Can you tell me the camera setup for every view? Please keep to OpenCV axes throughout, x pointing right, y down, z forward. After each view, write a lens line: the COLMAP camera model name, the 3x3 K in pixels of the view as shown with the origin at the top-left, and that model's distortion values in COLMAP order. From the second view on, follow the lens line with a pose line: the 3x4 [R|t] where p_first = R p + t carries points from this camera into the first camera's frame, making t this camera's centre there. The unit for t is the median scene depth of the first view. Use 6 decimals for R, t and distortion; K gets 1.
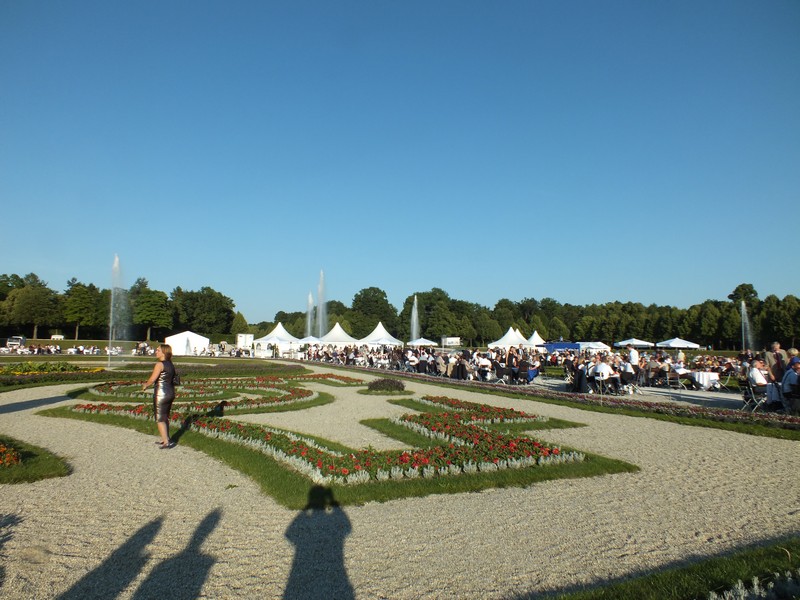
lens RADIAL K [[528.8, 0, 401.3], [0, 528.8, 298.1], [0, 0, 1]] dist [0.003517, 0.001295]
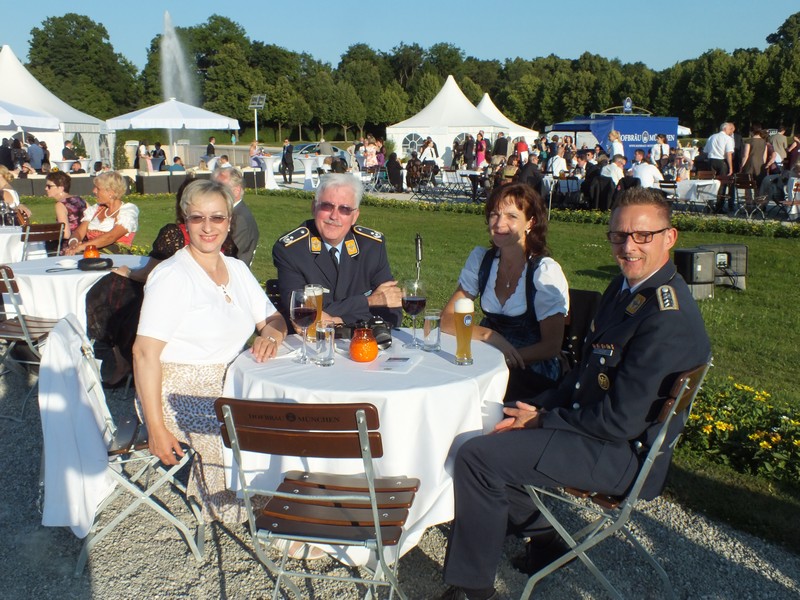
lens RADIAL K [[792.7, 0, 403.1], [0, 792.7, 296.5], [0, 0, 1]] dist [0.001744, 0.000000]
pose [[0.959354, -0.074612, 0.272162, 0.014430], [-0.003200, 0.961478, 0.274864, 0.025817], [-0.282186, -0.264563, 0.922159, 0.248130]]
